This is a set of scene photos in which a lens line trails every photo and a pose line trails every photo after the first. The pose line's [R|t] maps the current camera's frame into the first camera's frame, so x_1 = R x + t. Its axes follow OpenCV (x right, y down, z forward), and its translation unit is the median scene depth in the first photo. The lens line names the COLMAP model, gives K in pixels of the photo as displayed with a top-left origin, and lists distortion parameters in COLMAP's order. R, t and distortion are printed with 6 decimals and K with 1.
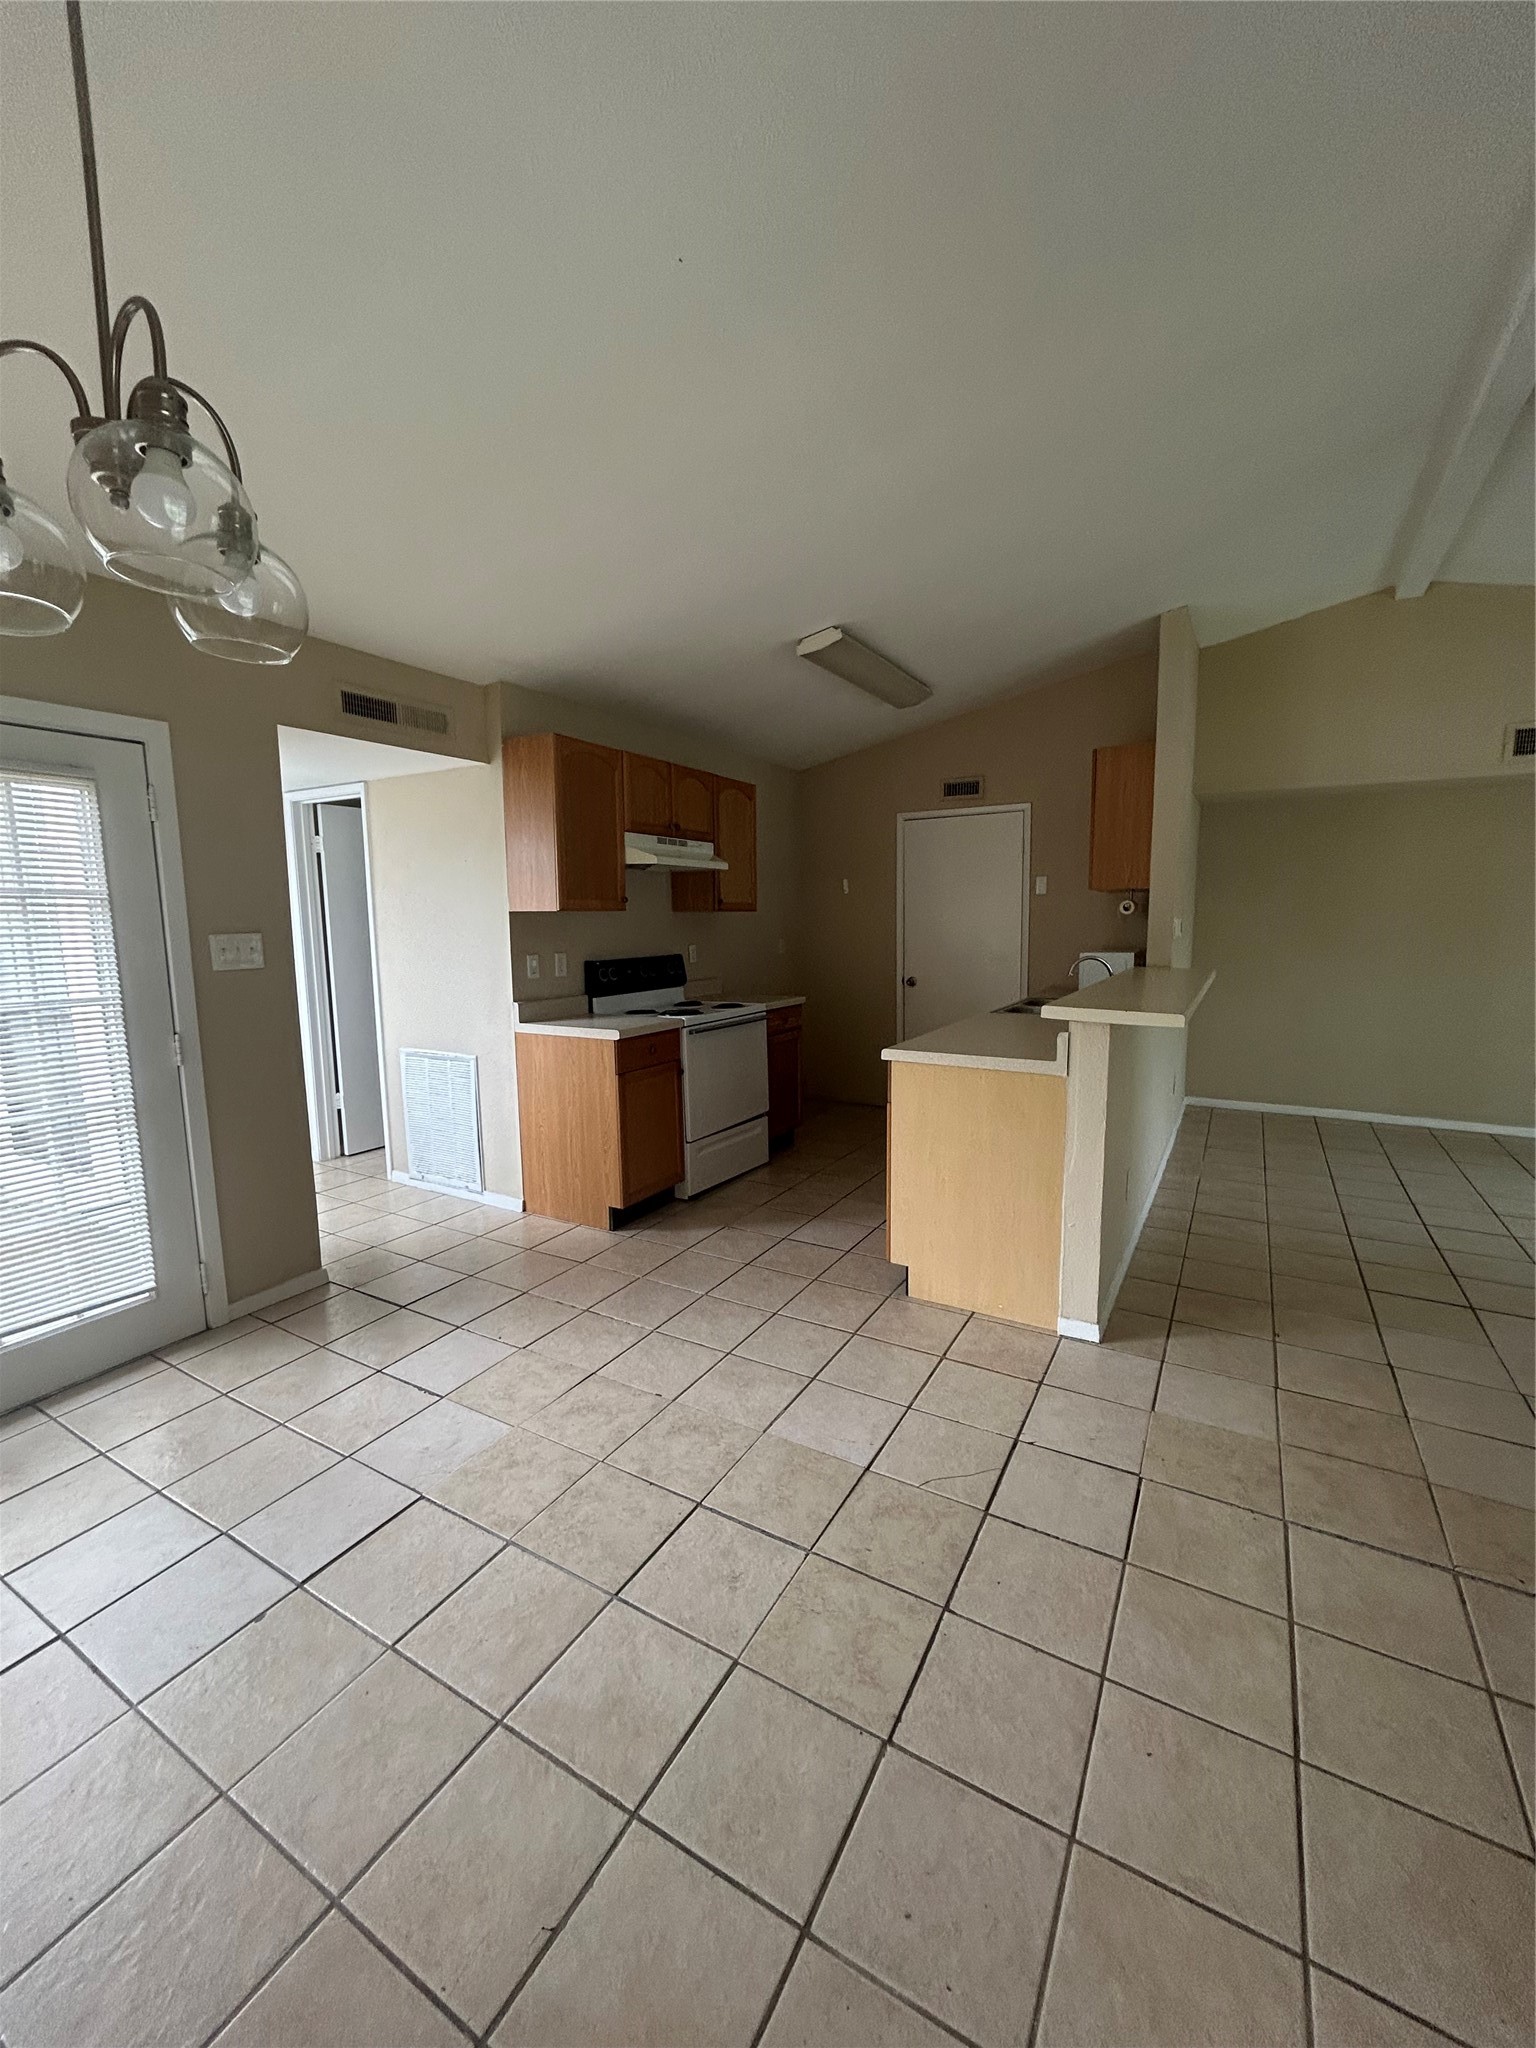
lens RADIAL K [[825.5, 0, 768.0], [0, 825.5, 1024.0], [0, 0, 1]] dist [0.000320, -0.000007]
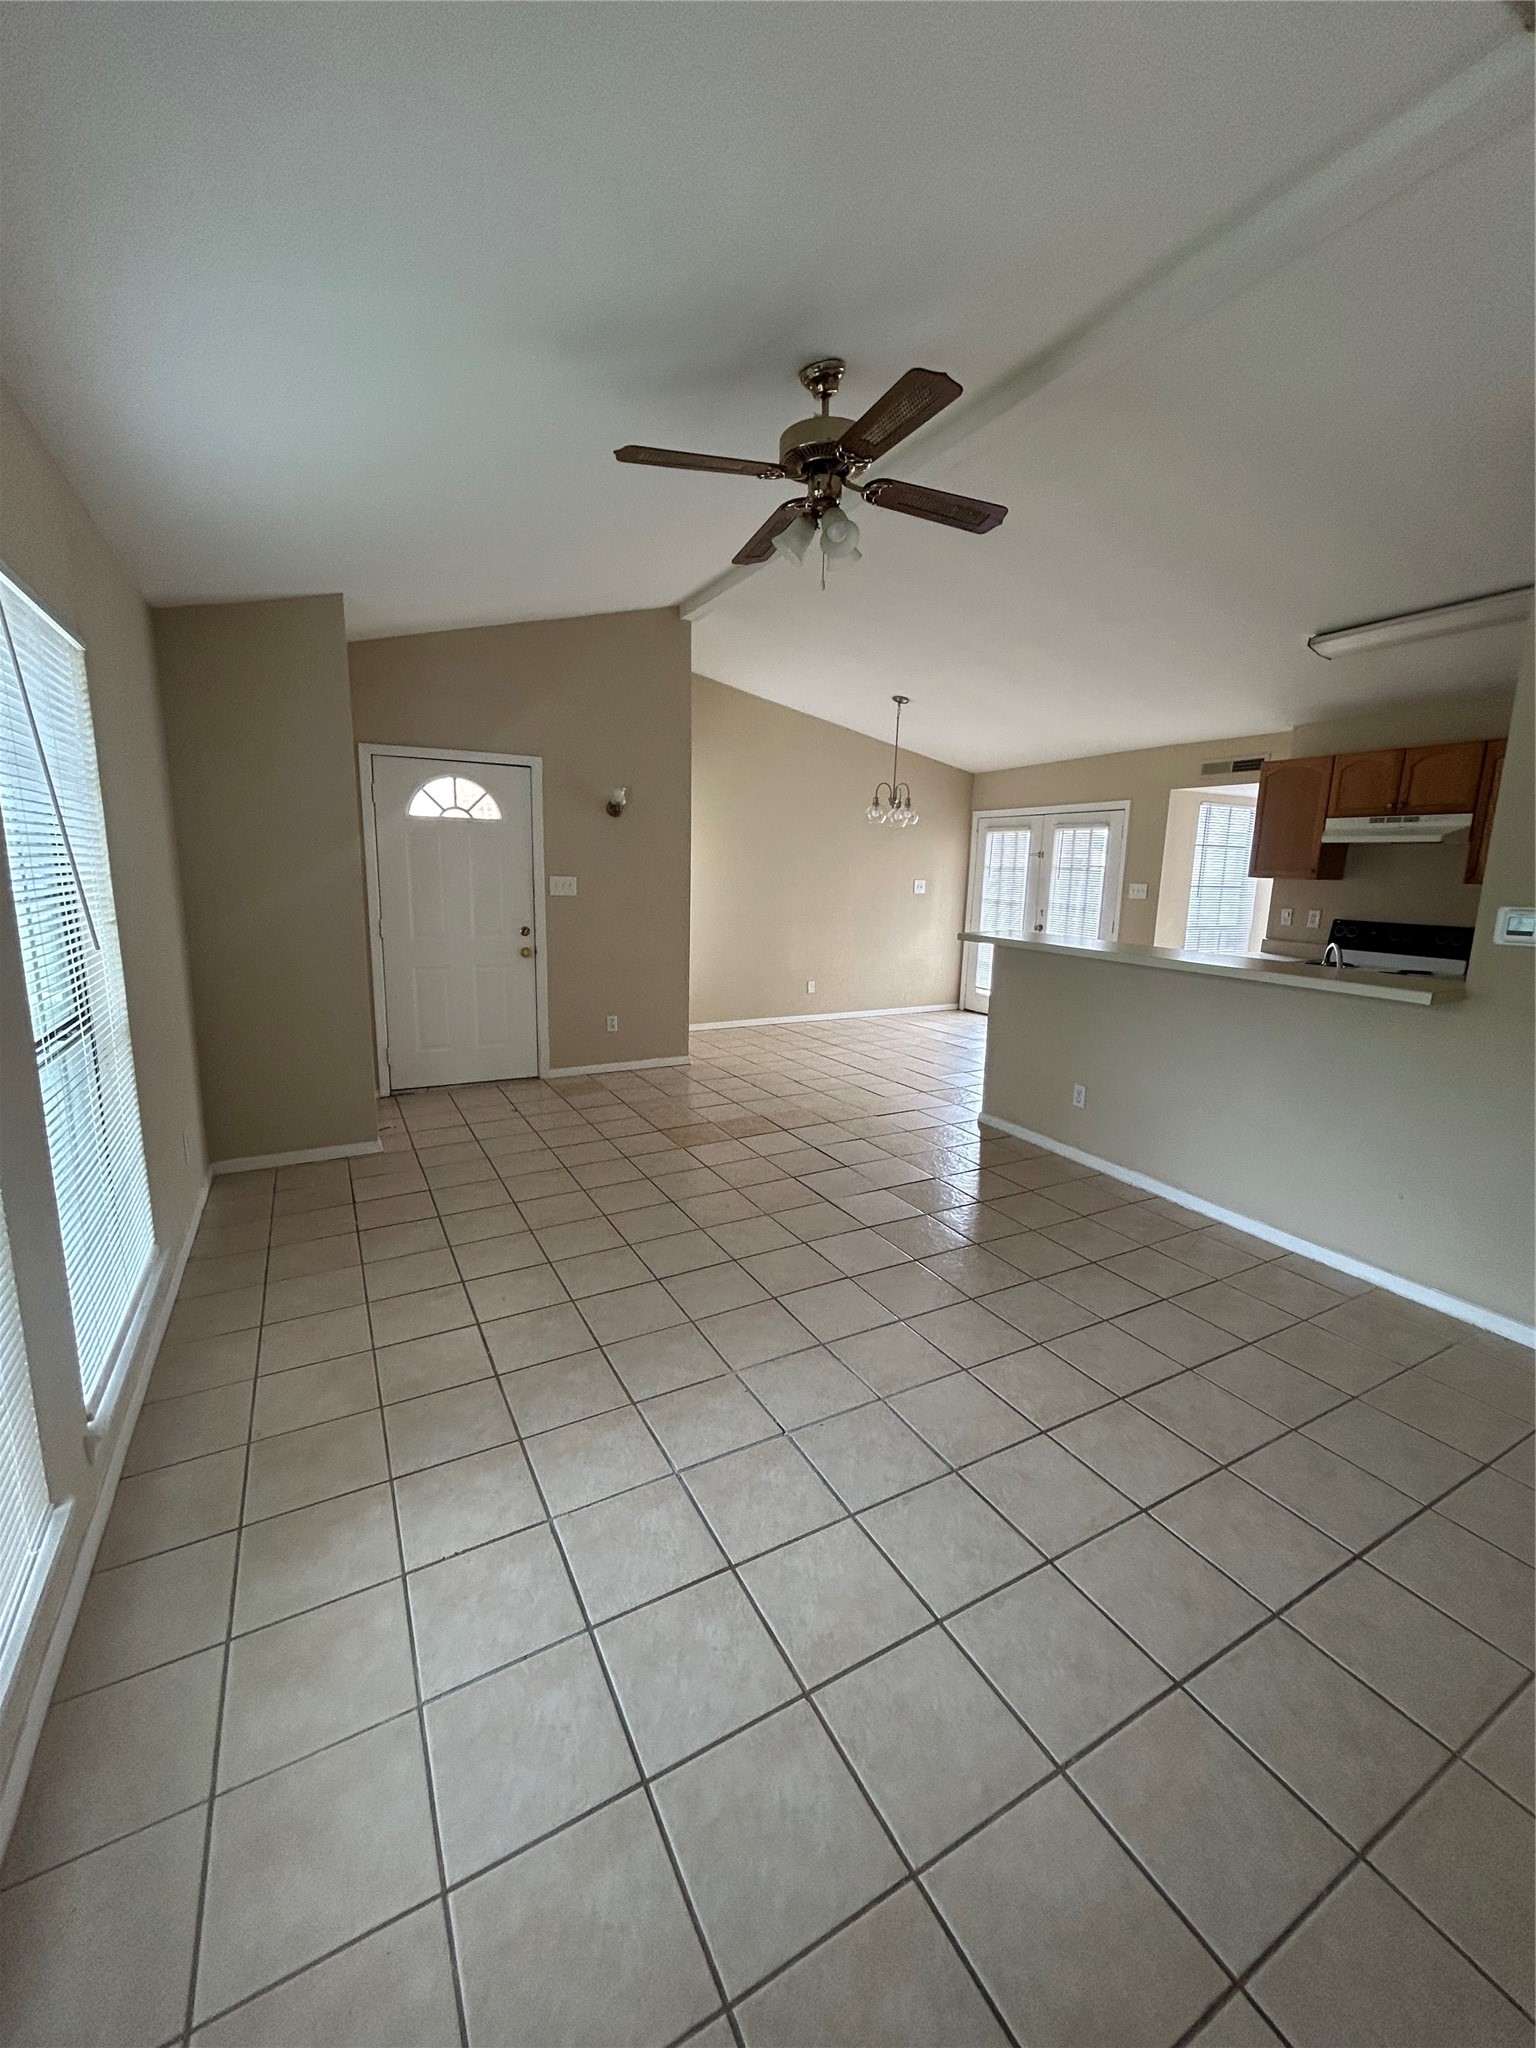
lens RADIAL K [[825.5, 0, 768.0], [0, 825.5, 1024.0], [0, 0, 1]] dist [0.000320, -0.000007]
pose [[-0.514925, 0.165118, -0.841183, 1.259486], [-0.125475, 0.956188, 0.264501, -0.139204], [0.848002, 0.241746, -0.471647, 0.839027]]
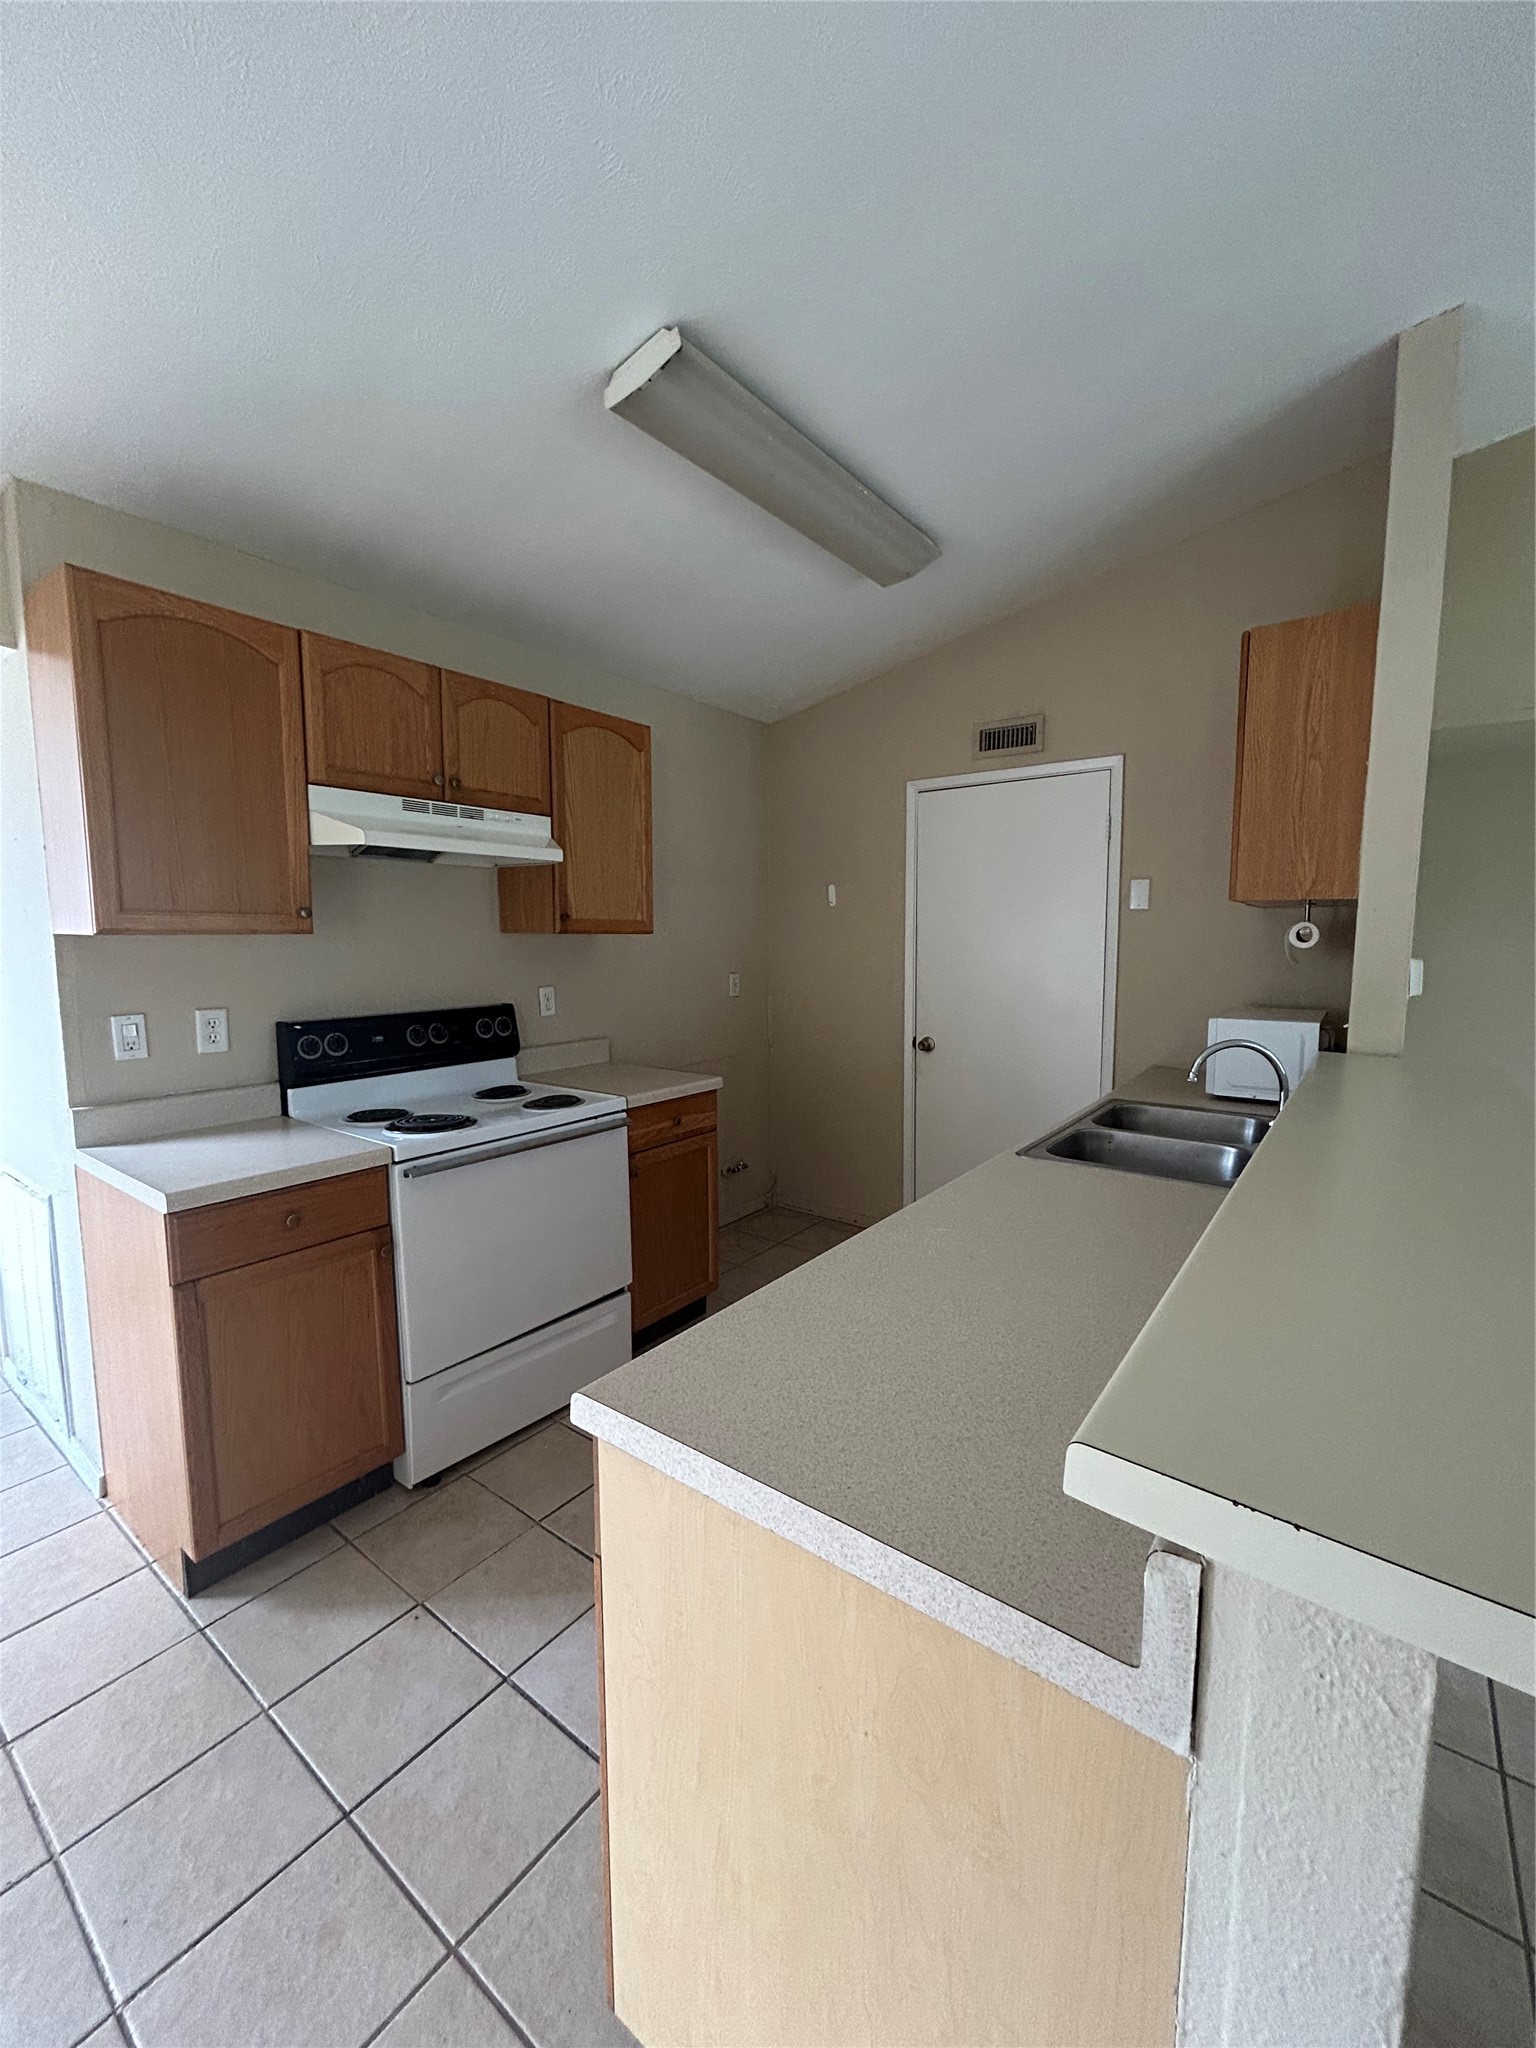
lens RADIAL K [[833.4, 0, 768.0], [0, 833.4, 1024.0], [0, 0, 1]] dist [-0.000534, -0.000019]
pose [[0.993552, 0.022824, -0.111058, 0.159865], [-0.024907, 0.999538, -0.017400, -0.069098], [0.110610, 0.020053, 0.993662, 0.449260]]
